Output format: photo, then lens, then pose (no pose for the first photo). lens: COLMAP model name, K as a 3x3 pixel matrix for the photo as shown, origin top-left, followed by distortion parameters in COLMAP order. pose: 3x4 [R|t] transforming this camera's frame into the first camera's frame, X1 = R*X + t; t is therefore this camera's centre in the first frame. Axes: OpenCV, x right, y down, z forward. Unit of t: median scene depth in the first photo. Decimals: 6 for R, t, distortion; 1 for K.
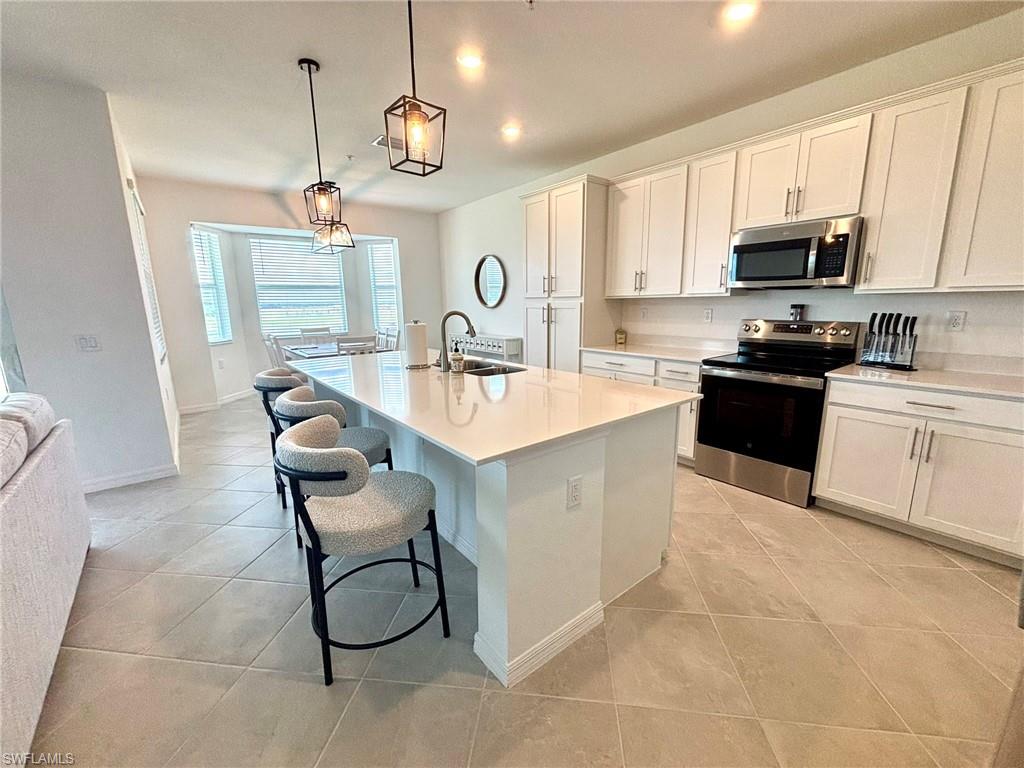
lens RADIAL K [[414.8, 0, 510.0], [0, 414.8, 382.3], [0, 0, 1]] dist [0.003684, -0.000285]
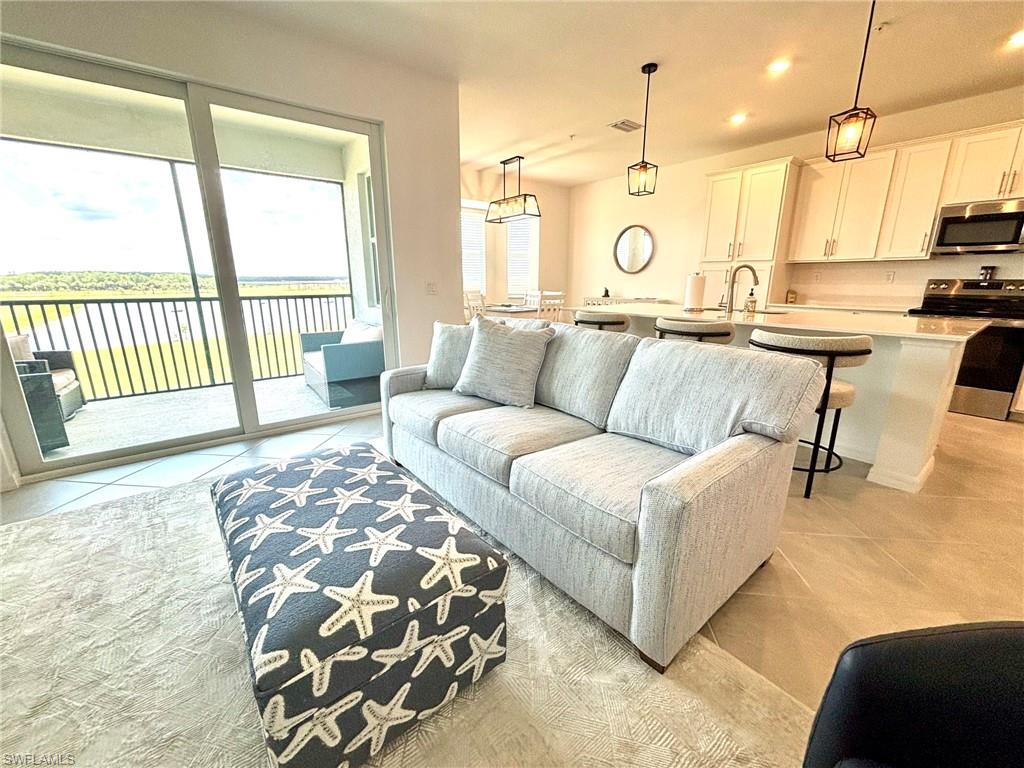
lens RADIAL K [[414.8, 0, 510.0], [0, 414.8, 382.3], [0, 0, 1]] dist [0.003684, -0.000285]
pose [[0.999858, 0.016847, 0.000341, -0.784290], [-0.016843, 0.998544, 0.051240, 0.128501], [0.000522, -0.051239, 0.998686, -0.287729]]
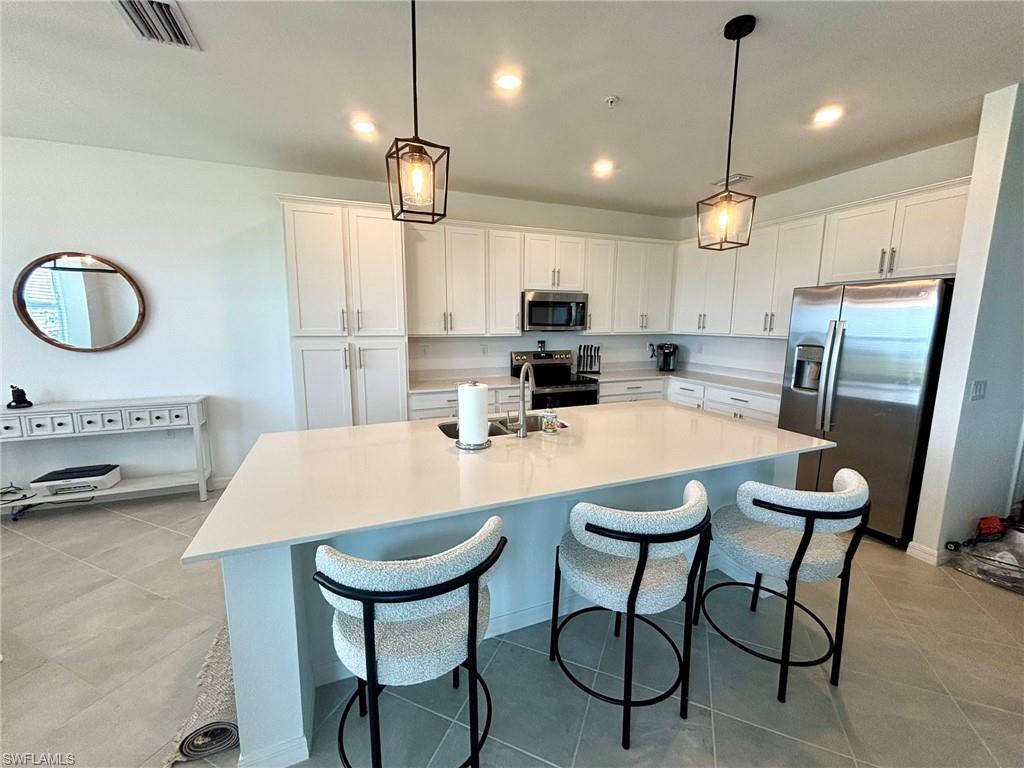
lens RADIAL K [[404.1, 0, 512.0], [0, 404.1, 384.0], [0, 0, 1]] dist [0.002486, 0.000055]
pose [[0.276412, -0.131847, 0.951952, -0.846113], [0.177428, 0.980518, 0.084285, -0.184335], [-0.944519, 0.145605, 0.294421, 0.718264]]
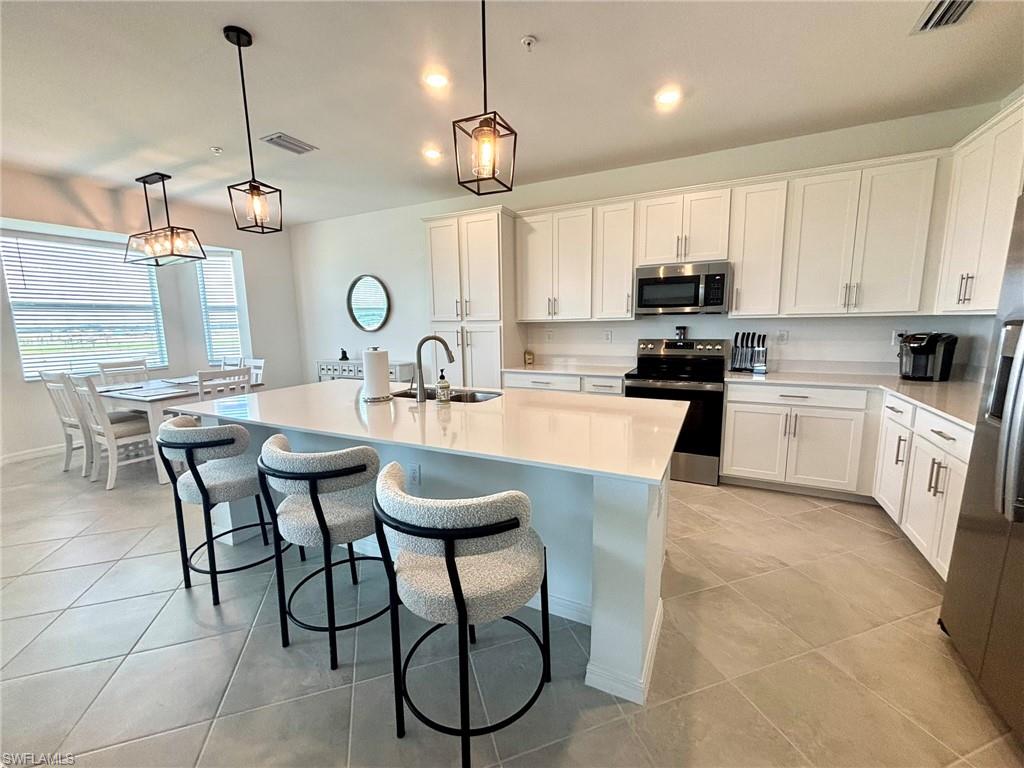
lens RADIAL K [[414.8, 0, 510.0], [0, 414.8, 382.3], [0, 0, 1]] dist [0.003684, -0.000285]
pose [[0.906517, -0.062560, 0.417509, -0.335760], [0.084982, 0.995757, -0.035312, -0.018408], [-0.413528, 0.067492, 0.907986, 0.082287]]
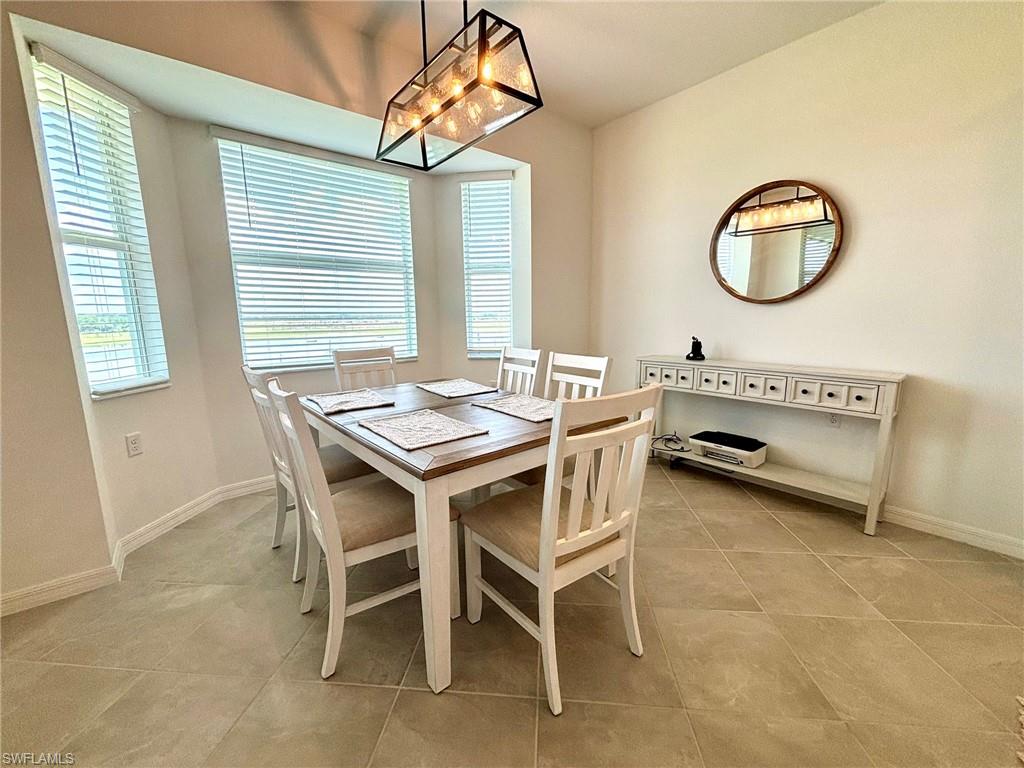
lens RADIAL K [[414.8, 0, 510.0], [0, 414.8, 382.3], [0, 0, 1]] dist [0.003684, -0.000285]
pose [[0.999243, -0.004254, 0.038664, -0.720704], [0.005418, 0.999533, -0.030058, -0.175734], [-0.038518, 0.030245, 0.998800, 1.194729]]
